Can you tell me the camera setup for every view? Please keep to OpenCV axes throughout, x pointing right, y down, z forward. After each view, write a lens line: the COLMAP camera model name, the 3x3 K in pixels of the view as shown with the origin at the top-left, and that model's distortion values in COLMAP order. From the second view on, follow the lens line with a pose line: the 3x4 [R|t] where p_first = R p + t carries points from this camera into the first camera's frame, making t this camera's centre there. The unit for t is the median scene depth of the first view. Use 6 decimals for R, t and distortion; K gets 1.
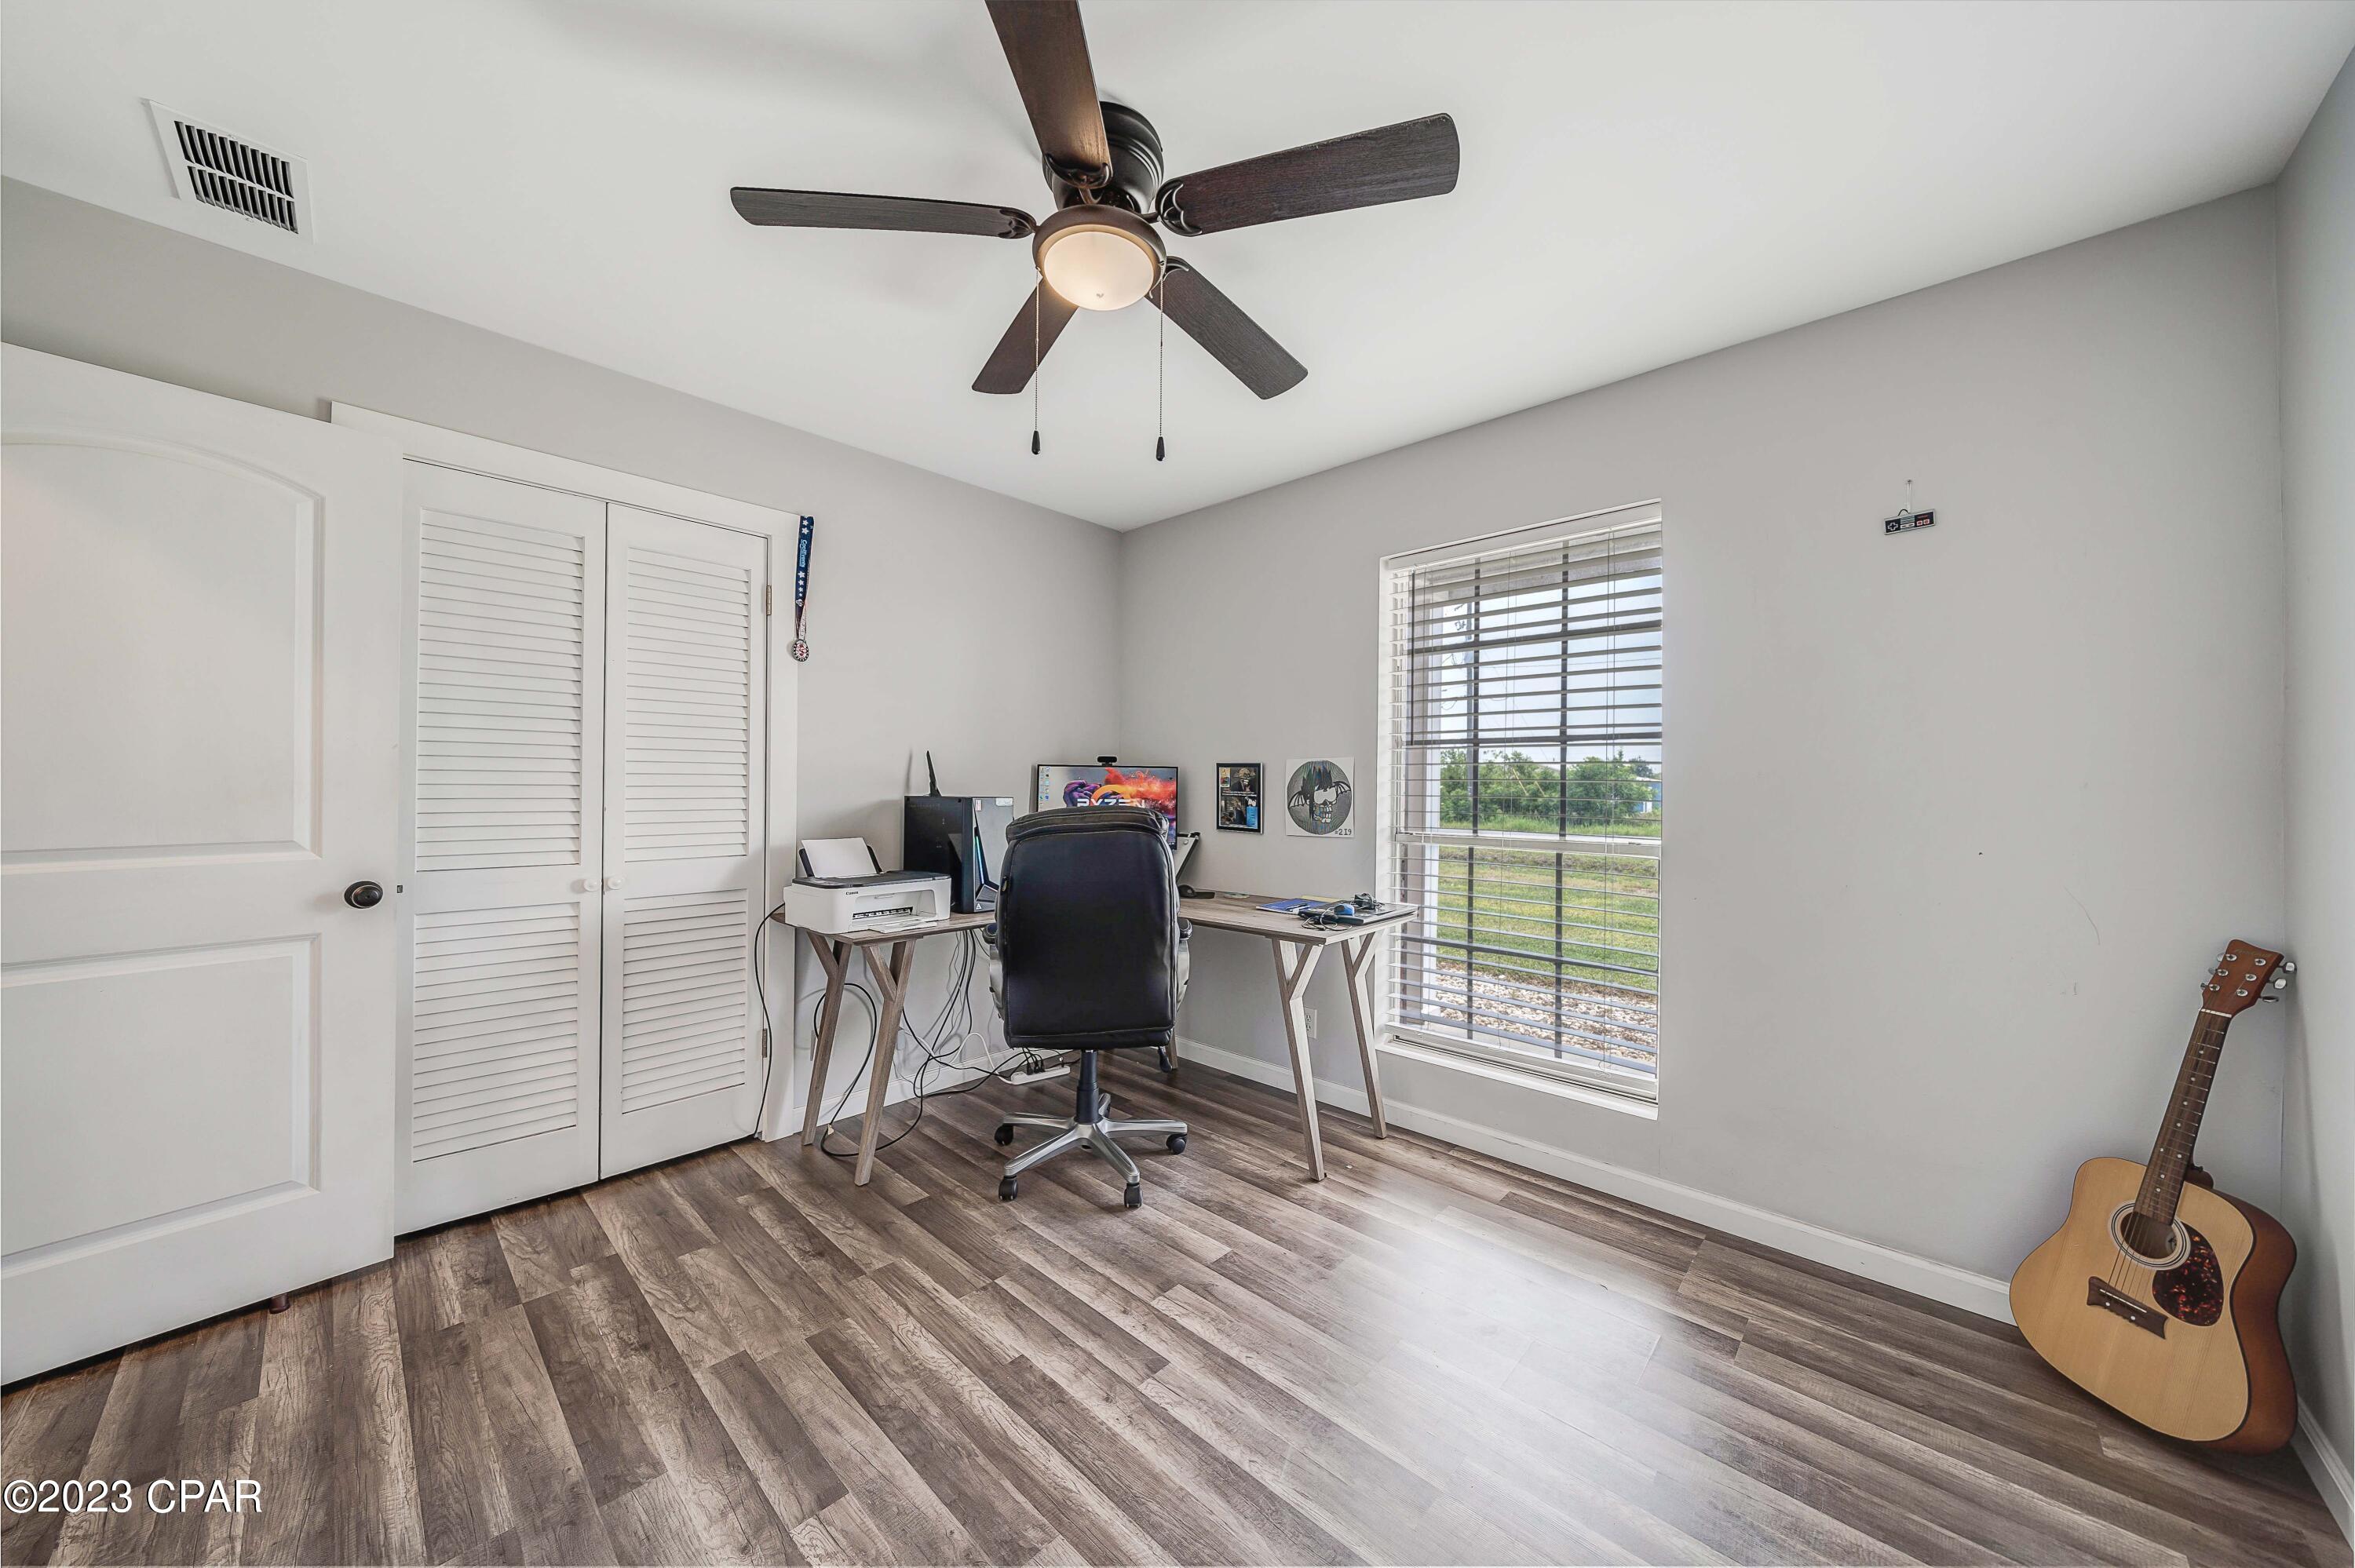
lens RADIAL K [[815.2, 0, 1166.0], [0, 815.2, 783.0], [0, 0, 1]] dist [-0.006334, 0.000710]
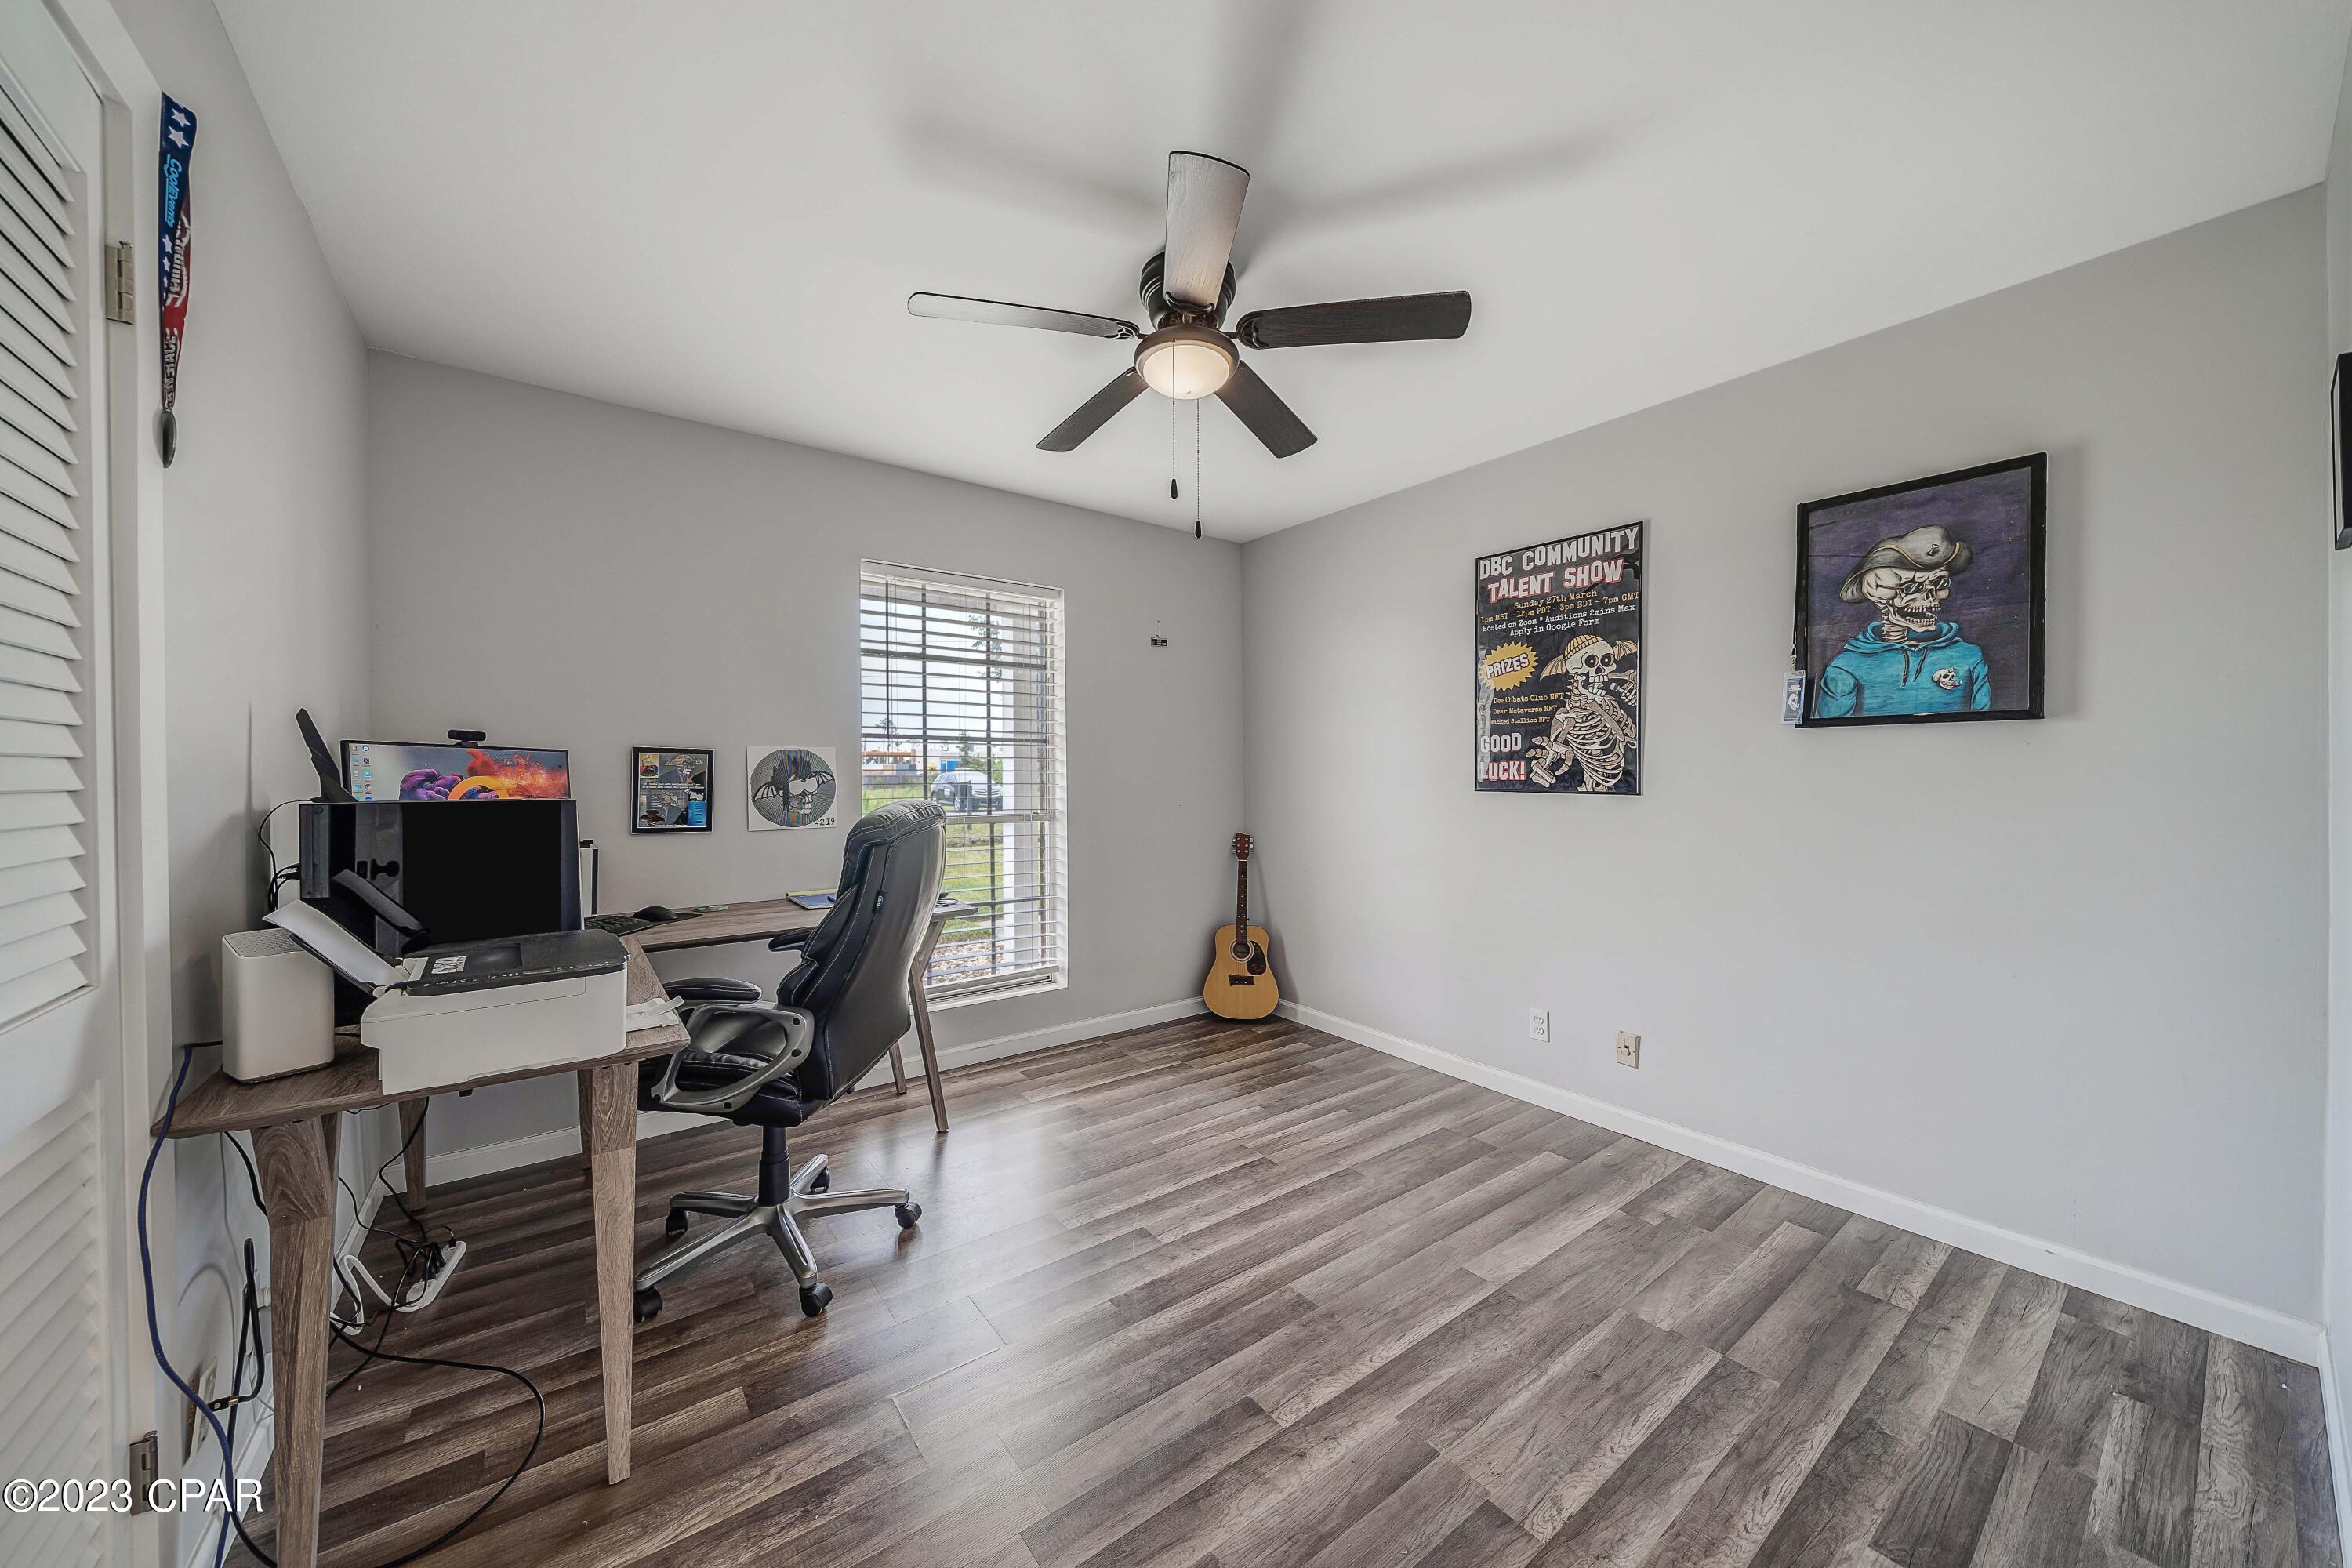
lens RADIAL K [[814.2, 0, 1171.4], [0, 814.2, 782.9], [0, 0, 1]] dist [-0.006334, 0.000710]
pose [[0.156184, -0.015511, 0.987606, -0.951643], [-0.000773, 0.999874, 0.015826, -0.005012], [-0.987728, -0.003236, 0.156152, 0.580479]]
